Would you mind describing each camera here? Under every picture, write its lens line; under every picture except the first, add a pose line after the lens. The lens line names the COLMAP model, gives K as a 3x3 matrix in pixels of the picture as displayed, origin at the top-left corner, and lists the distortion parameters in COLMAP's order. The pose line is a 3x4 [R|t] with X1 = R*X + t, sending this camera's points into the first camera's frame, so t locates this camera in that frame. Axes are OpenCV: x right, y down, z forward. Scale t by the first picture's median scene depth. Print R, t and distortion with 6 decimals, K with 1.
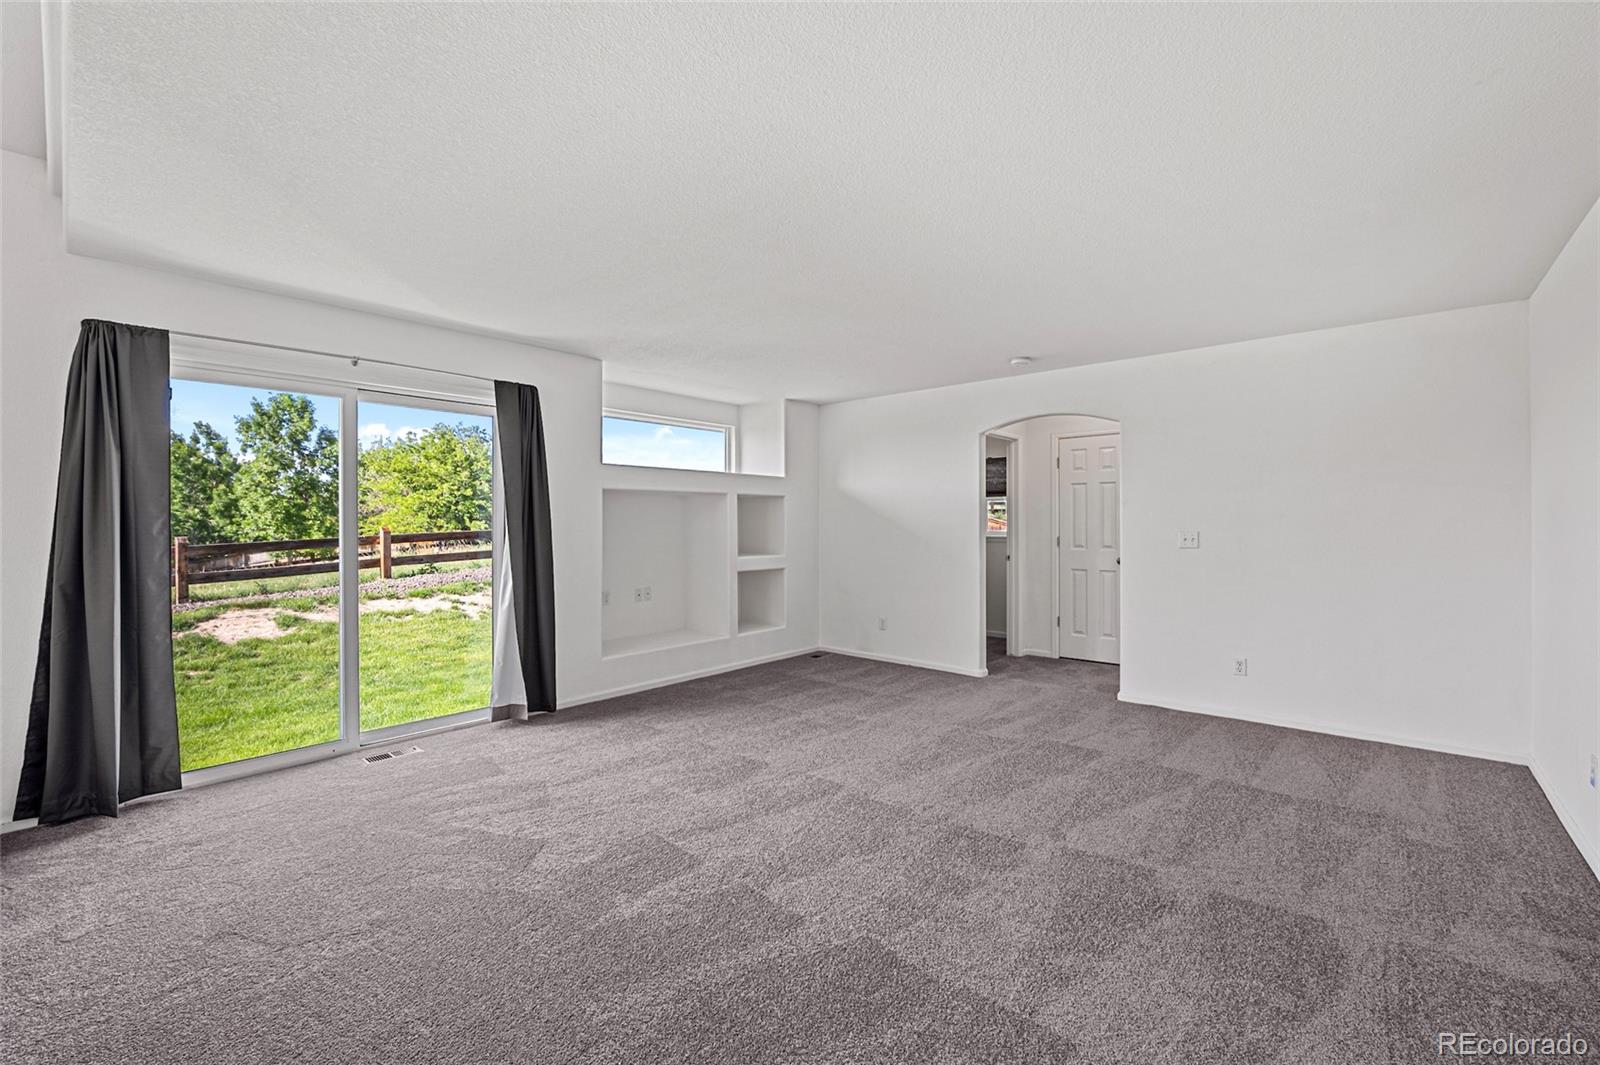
lens RADIAL K [[700.4, 0, 805.8], [0, 700.4, 512.2], [0, 0, 1]] dist [-0.011649, -0.000327]
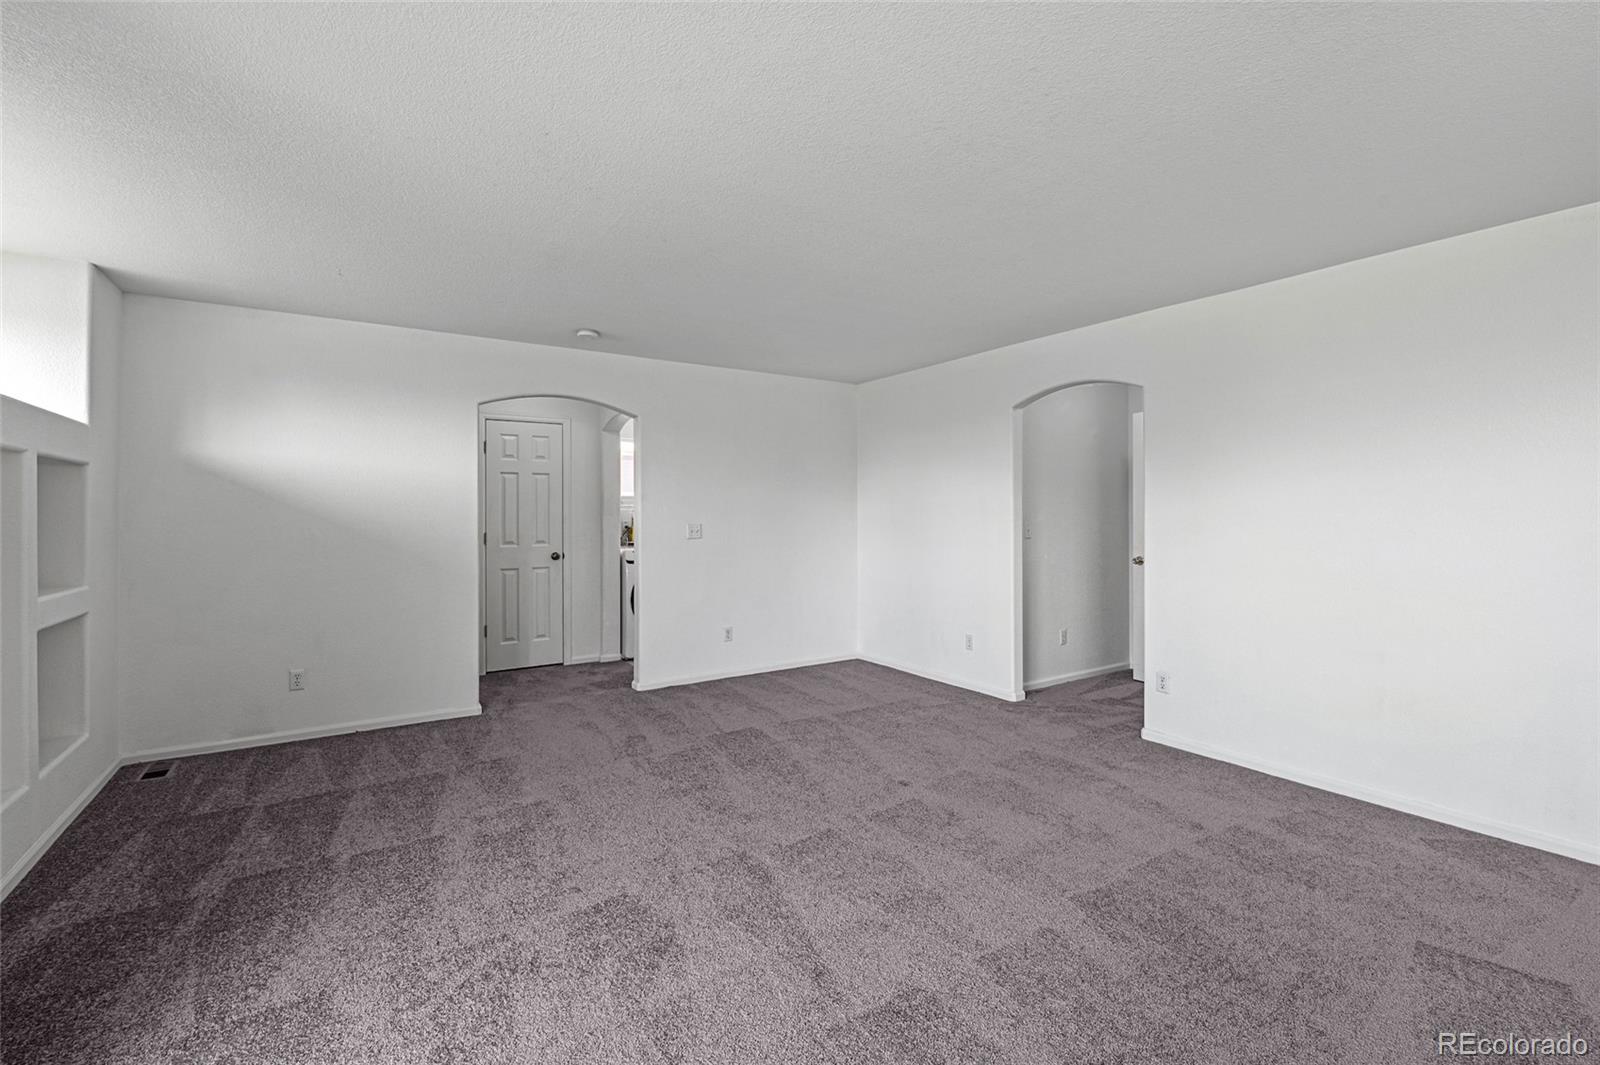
lens RADIAL K [[705.3, 0, 800.6], [0, 705.3, 505.2], [0, 0, 1]] dist [-0.013281, -0.000418]
pose [[0.226733, 0.012198, 0.973881, -0.523296], [-0.014713, 0.999850, -0.009098, 0.004237], [-0.973846, -0.012266, 0.226879, 0.563565]]
